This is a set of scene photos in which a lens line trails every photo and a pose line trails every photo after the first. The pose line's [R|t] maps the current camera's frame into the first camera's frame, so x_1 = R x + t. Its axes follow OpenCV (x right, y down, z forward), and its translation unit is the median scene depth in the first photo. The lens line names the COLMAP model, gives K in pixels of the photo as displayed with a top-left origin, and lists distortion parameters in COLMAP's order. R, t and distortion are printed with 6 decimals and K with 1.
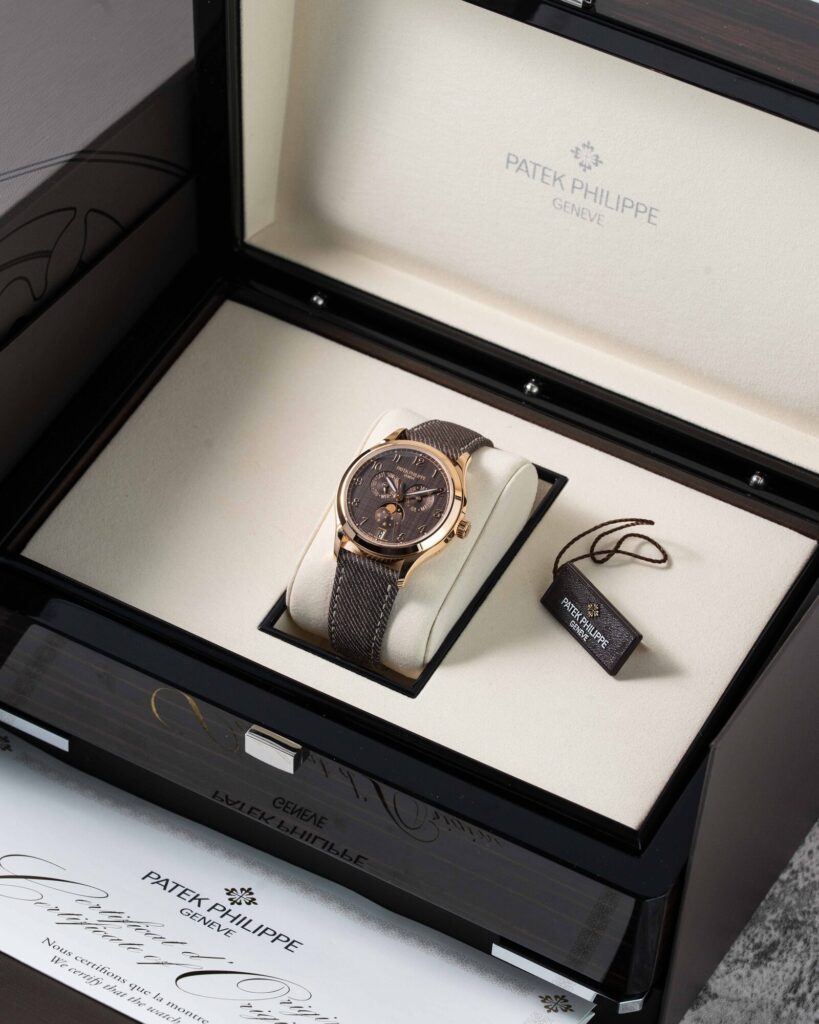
lens RADIAL K [[4416.5, 0, 409.5], [0, 4416.5, 512.0], [0, 0, 1]] dist [0.207011, 0.751584]
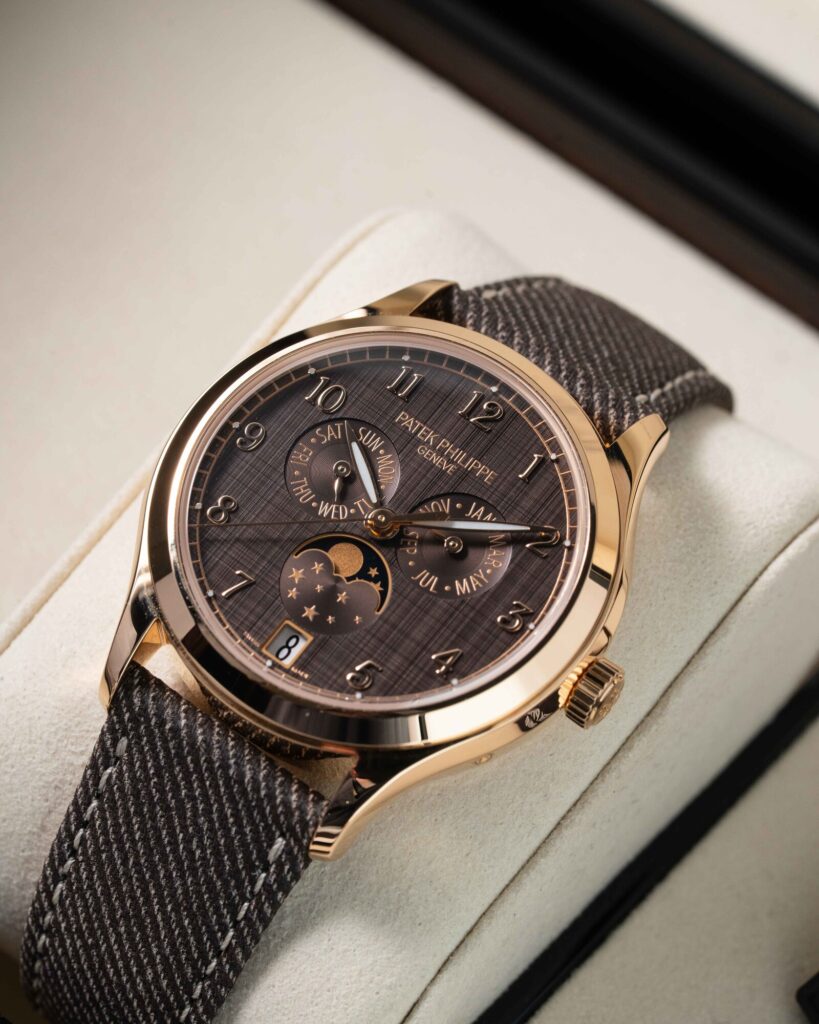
lens RADIAL K [[5061.4, 0, 409.5], [0, 5061.4, 512.0], [0, 0, 1]] dist [0.084107, -0.100170]
pose [[0.977062, 0.210133, 0.034556, -0.011650], [-0.210534, 0.977551, 0.008373, -0.007051], [-0.032021, -0.015456, 0.999368, 0.690867]]
